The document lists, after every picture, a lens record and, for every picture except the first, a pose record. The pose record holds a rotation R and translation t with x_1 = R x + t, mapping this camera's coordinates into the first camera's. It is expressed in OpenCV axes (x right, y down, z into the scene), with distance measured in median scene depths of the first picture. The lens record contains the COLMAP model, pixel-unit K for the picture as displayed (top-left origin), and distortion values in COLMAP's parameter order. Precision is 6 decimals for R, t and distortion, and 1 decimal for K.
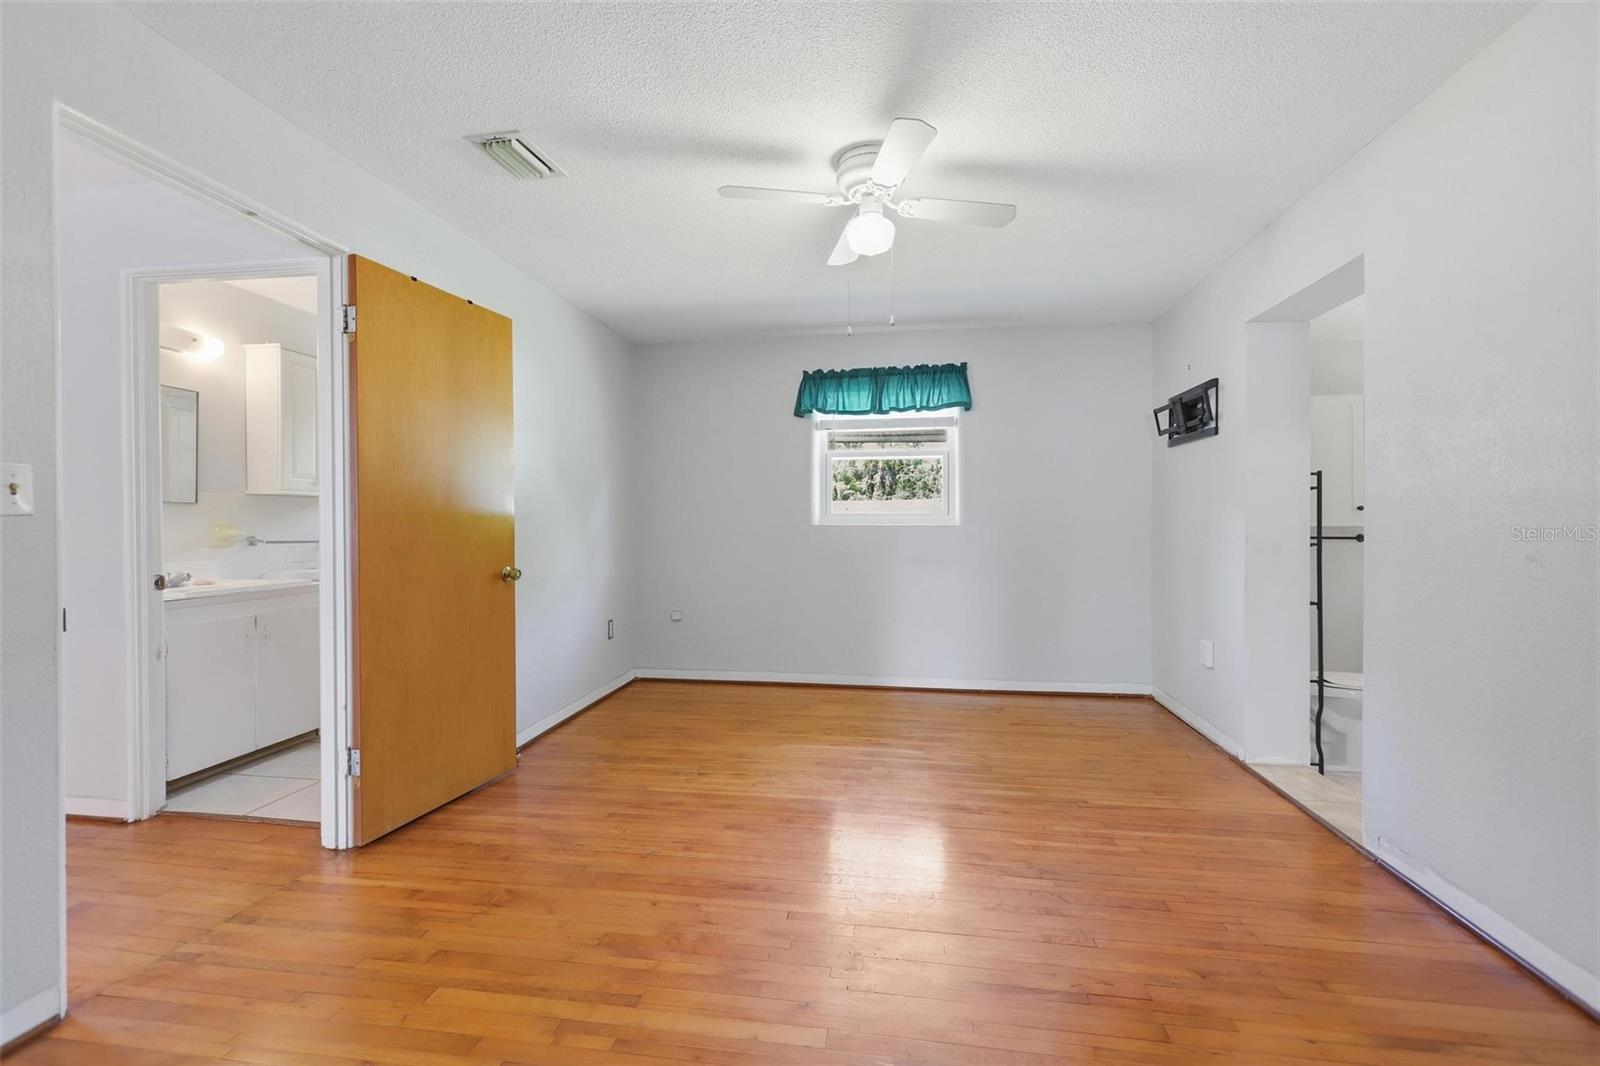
lens RADIAL K [[708.4, 0, 794.6], [0, 708.4, 527.7], [0, 0, 1]] dist [0.000872, 0.000265]
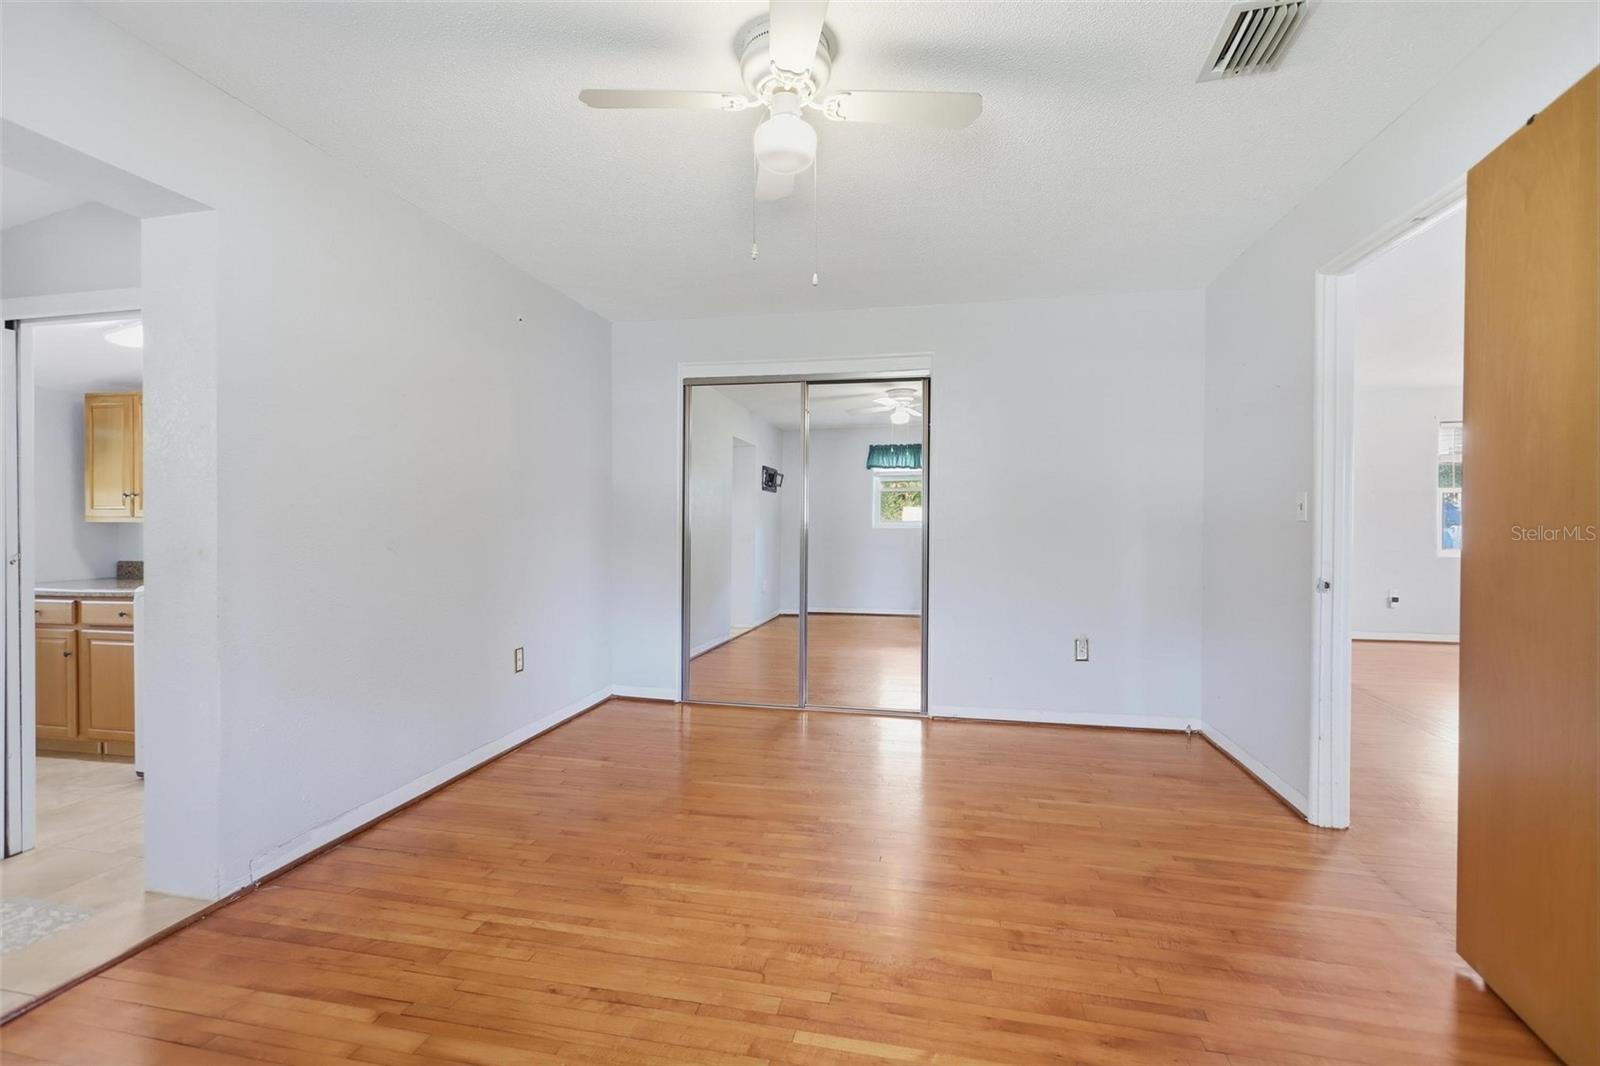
lens RADIAL K [[708.4, 0, 794.6], [0, 708.4, 527.7], [0, 0, 1]] dist [0.000872, 0.000265]
pose [[-0.998467, -0.001994, 0.055310, 0.055049], [-0.001479, 0.999955, 0.009360, -0.011339], [-0.055326, 0.009264, -0.998425, 1.732210]]
